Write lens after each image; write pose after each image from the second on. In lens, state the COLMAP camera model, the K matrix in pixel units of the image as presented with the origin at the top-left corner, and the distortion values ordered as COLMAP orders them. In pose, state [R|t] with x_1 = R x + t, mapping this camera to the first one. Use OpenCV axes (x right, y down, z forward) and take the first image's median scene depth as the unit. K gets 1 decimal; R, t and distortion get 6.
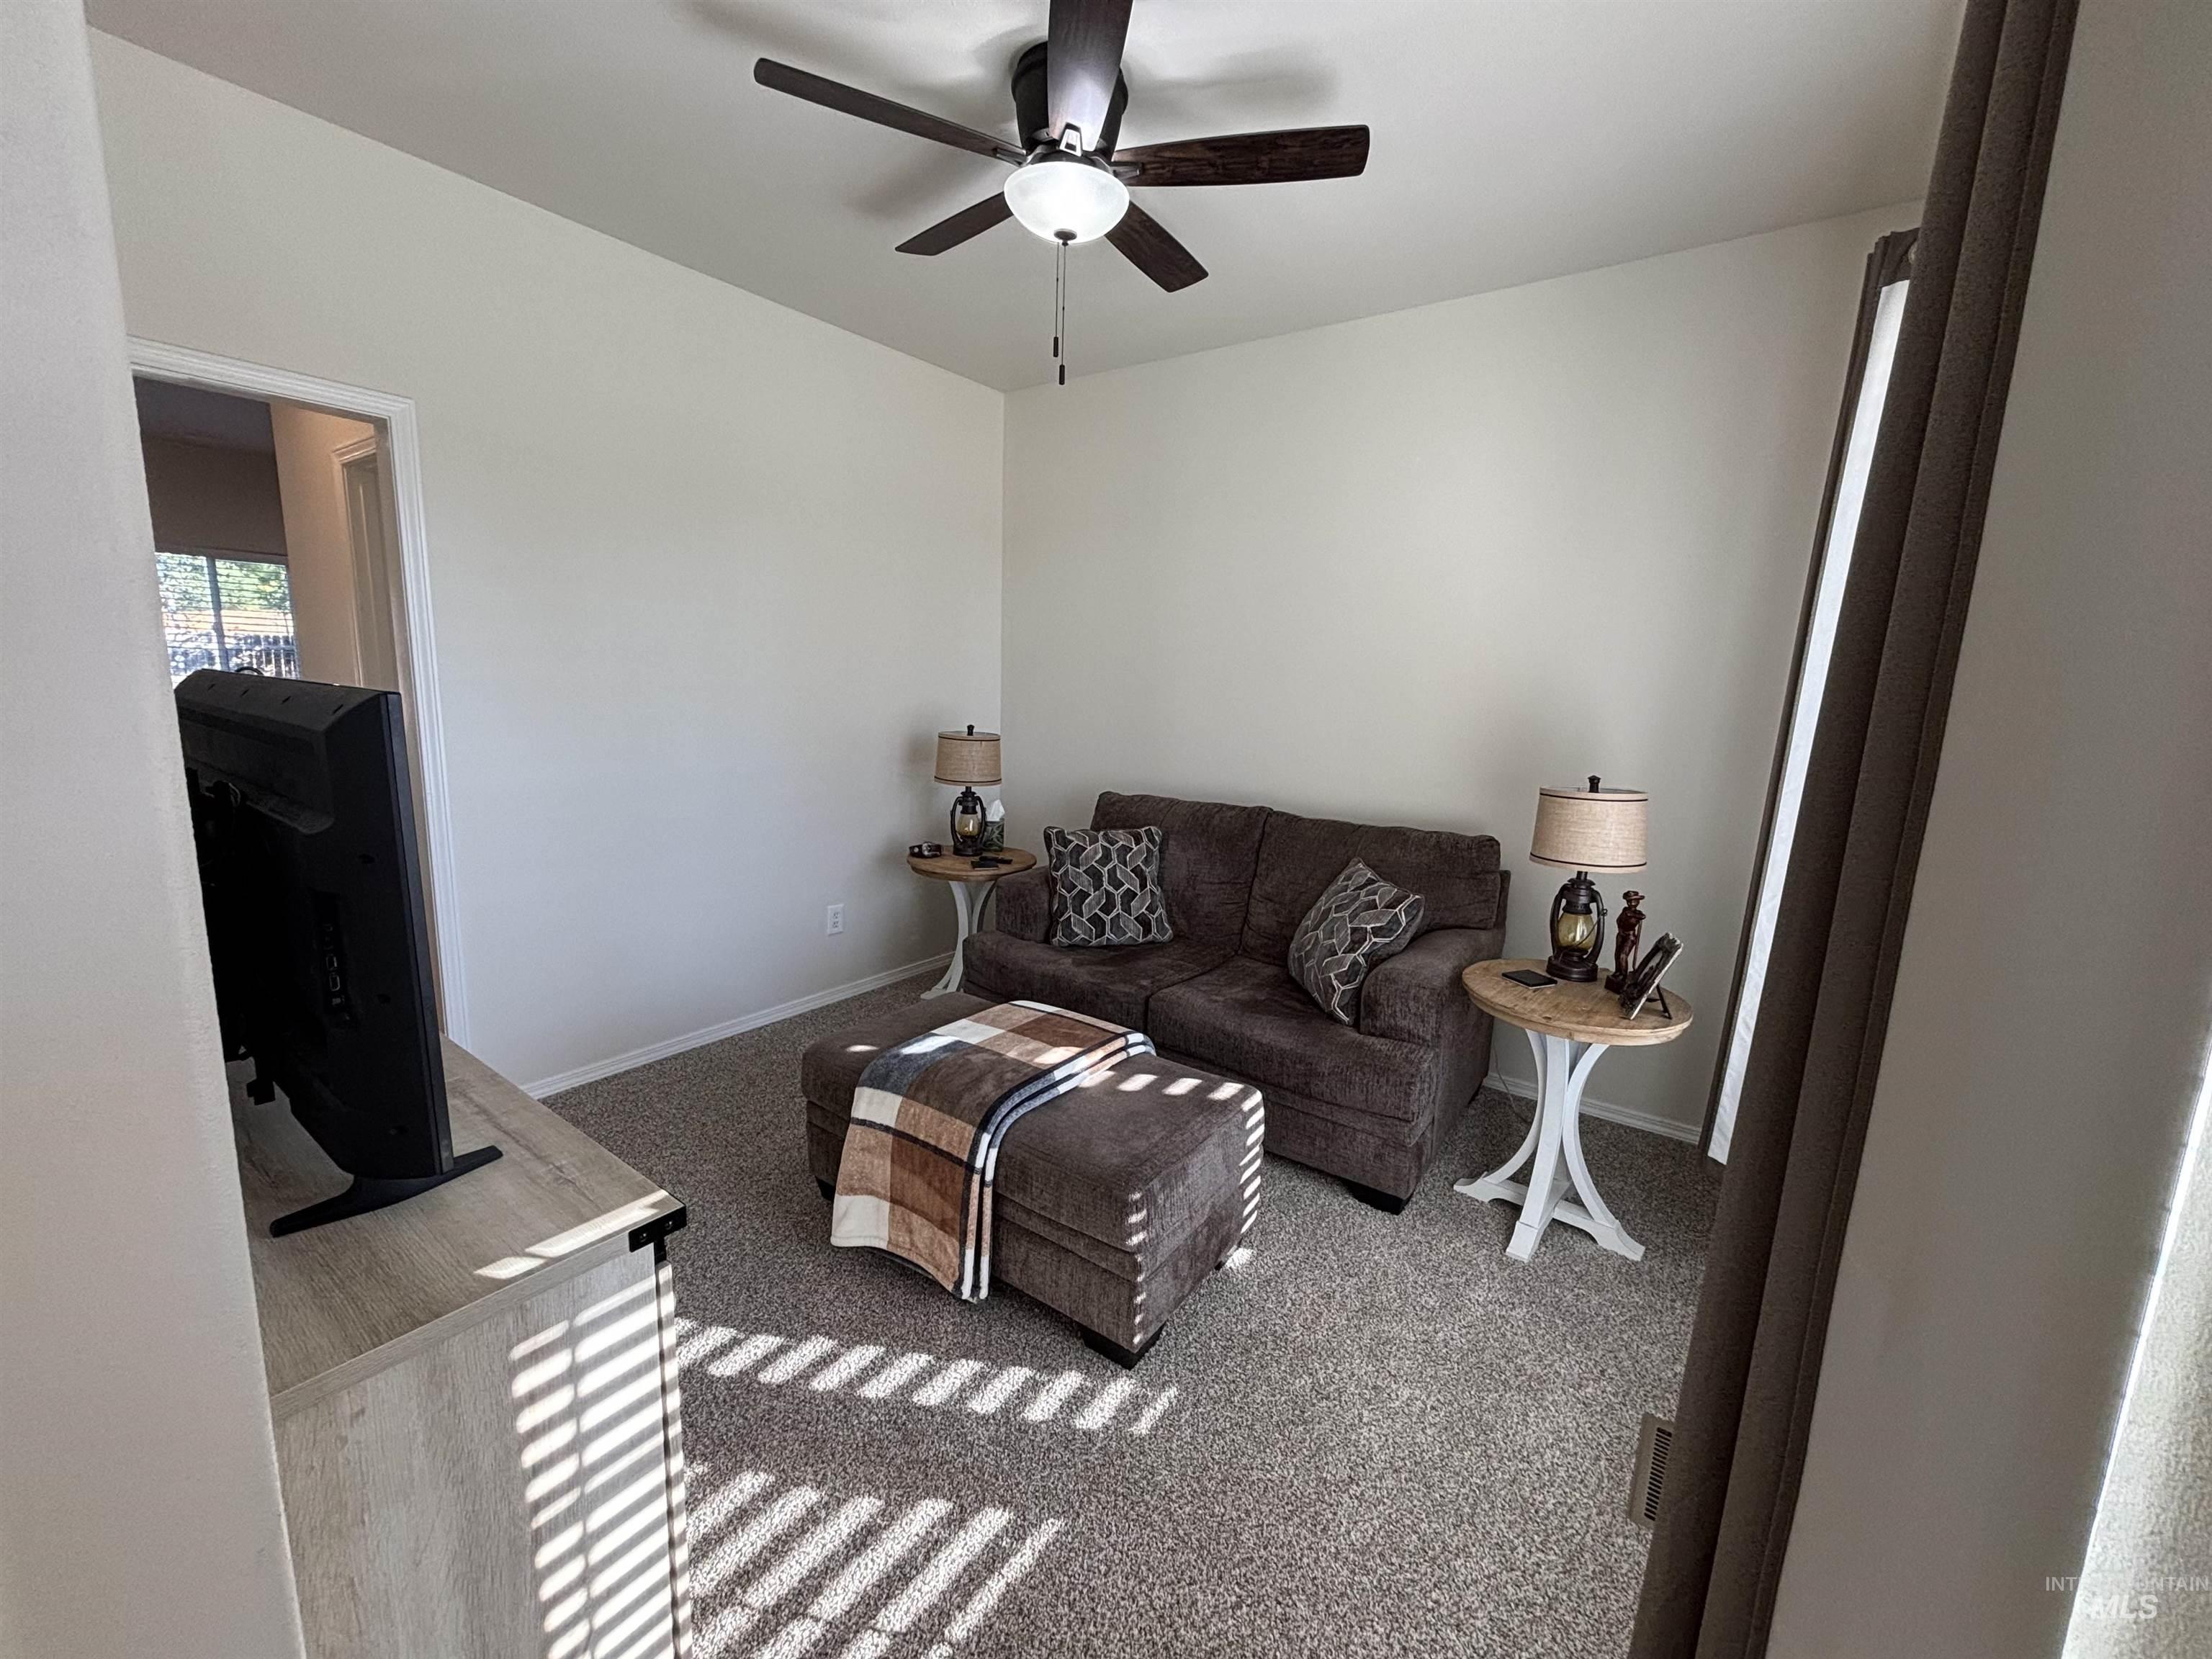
lens RADIAL K [[890.1, 0, 1114.4], [0, 890.1, 825.1], [0, 0, 1]] dist [0.000047, 0.001411]
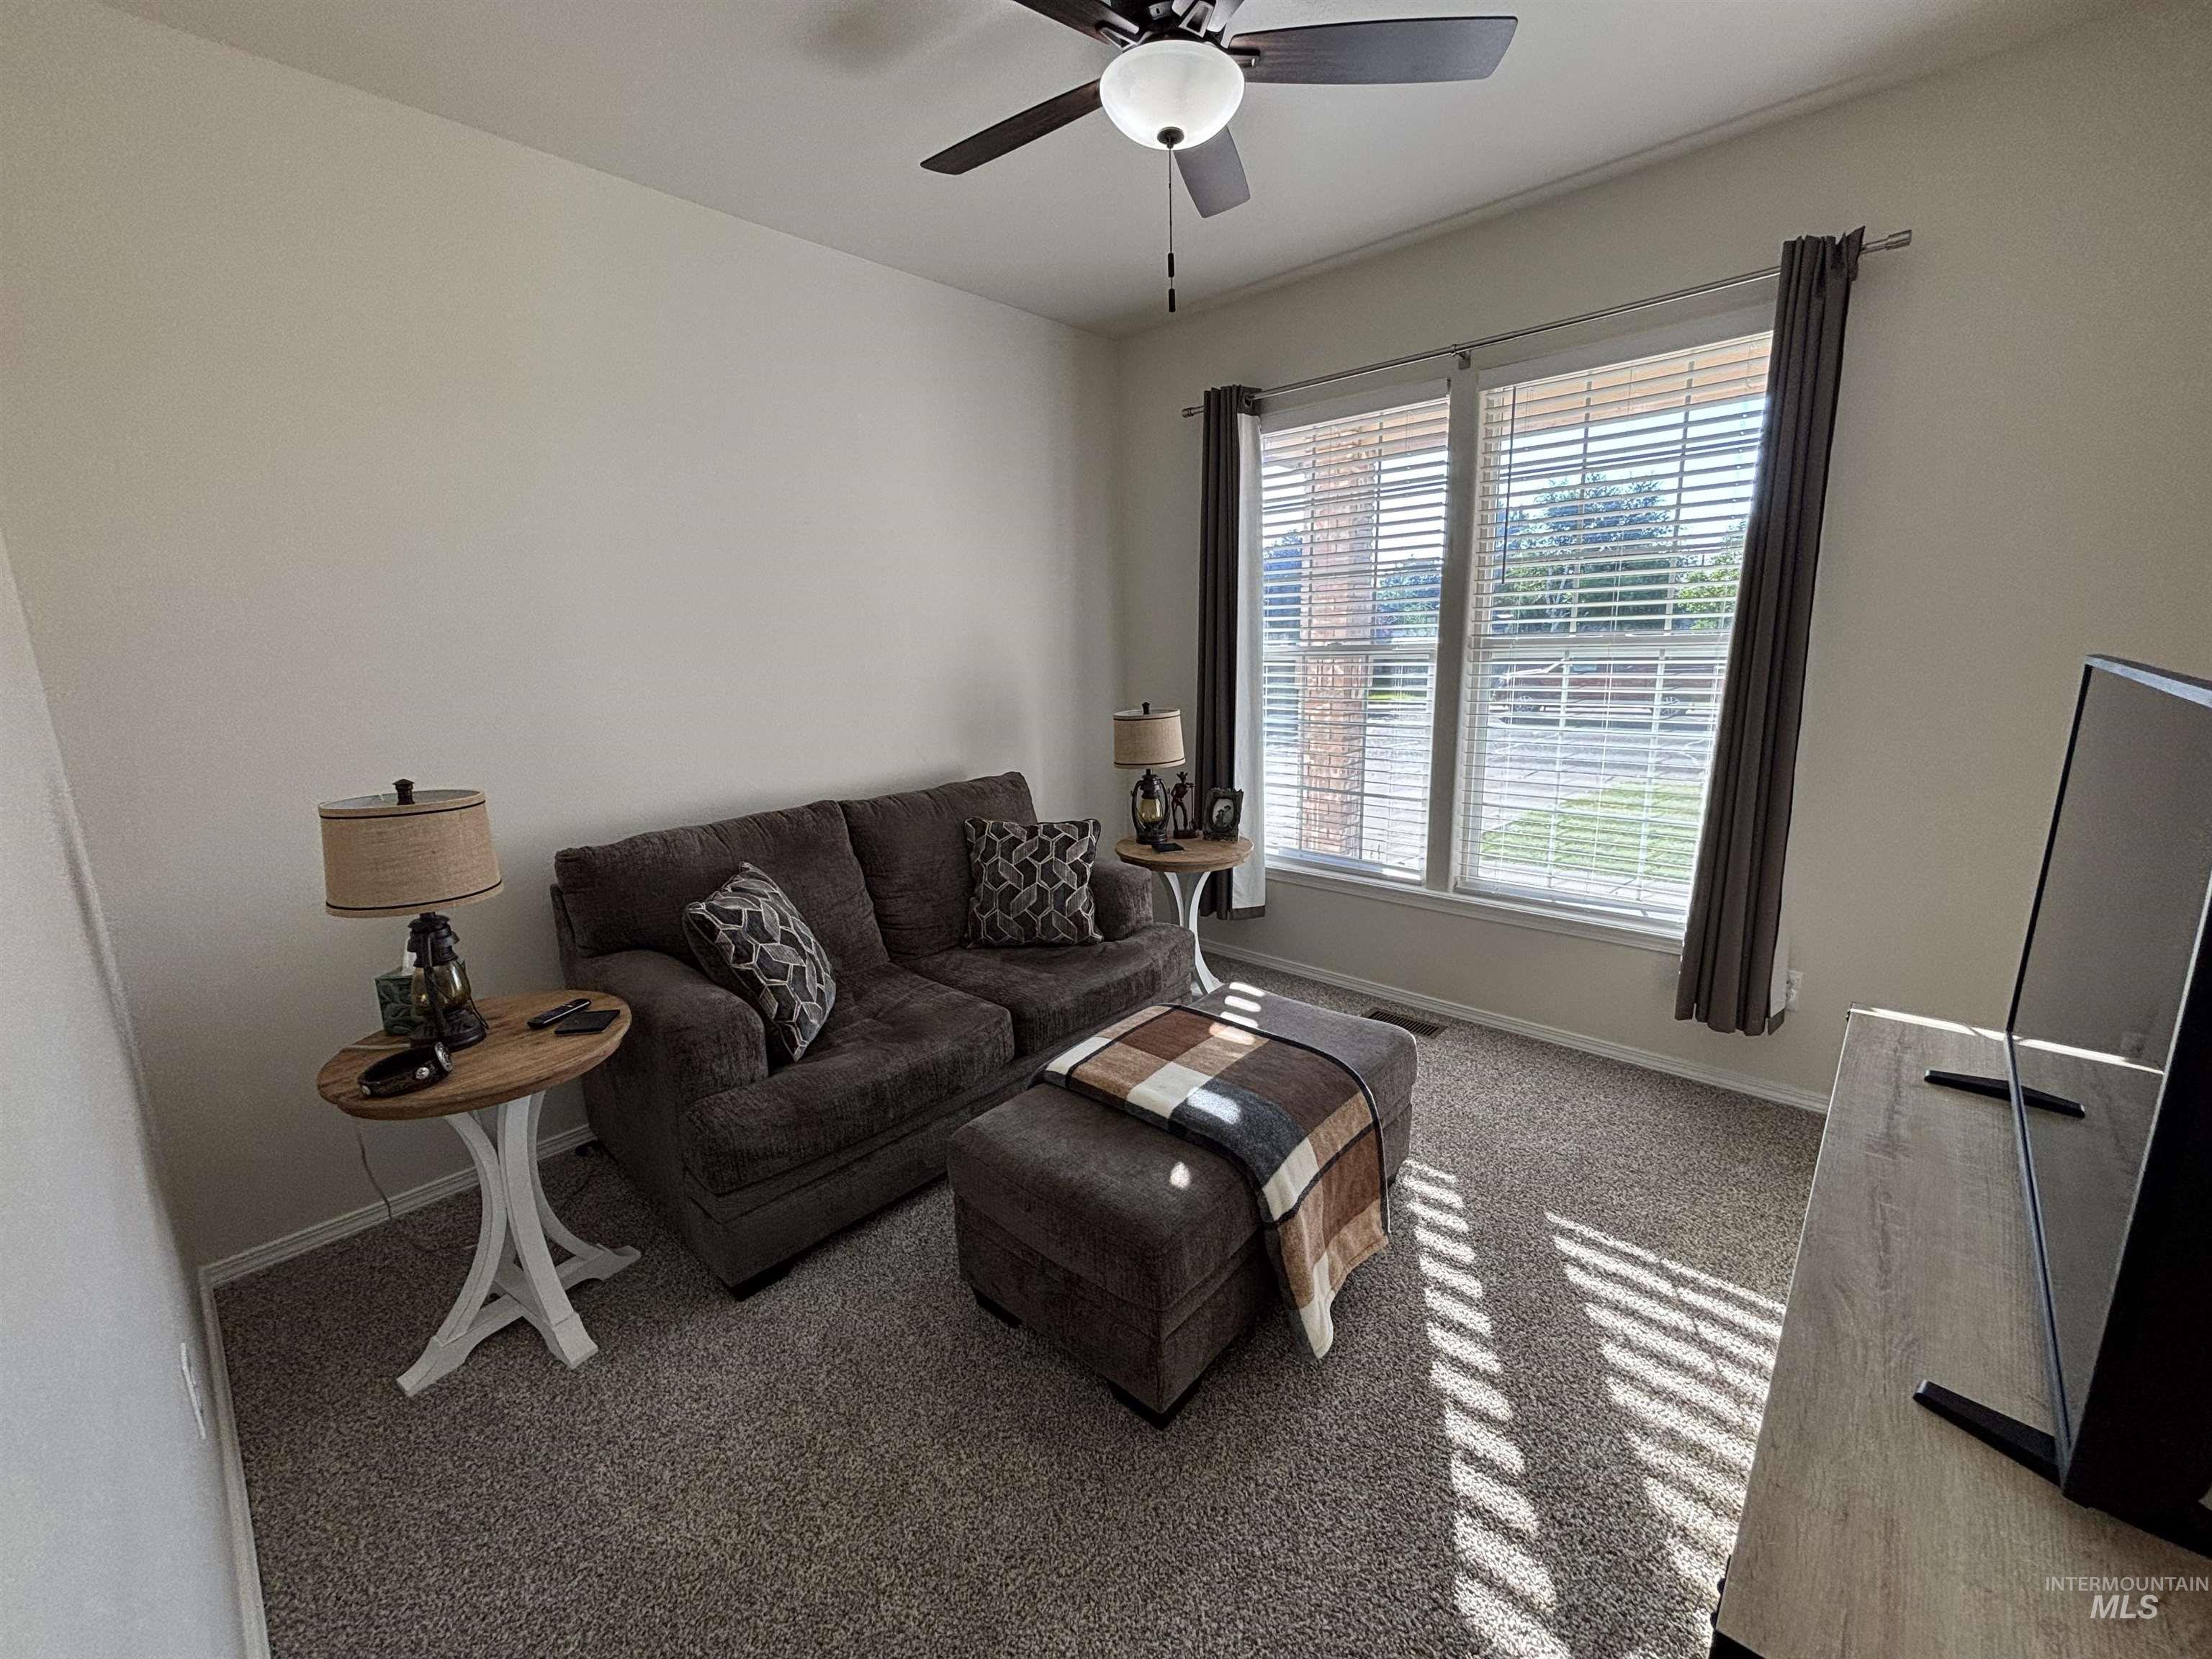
lens RADIAL K [[890.1, 0, 1106.5], [0, 890.1, 828.7], [0, 0, 1]] dist [0.000047, 0.001411]
pose [[0.110473, -0.243240, 0.963654, -1.113078], [0.195943, 0.955890, 0.218818, -0.227678], [-0.974373, 0.164648, 0.153261, 1.097217]]
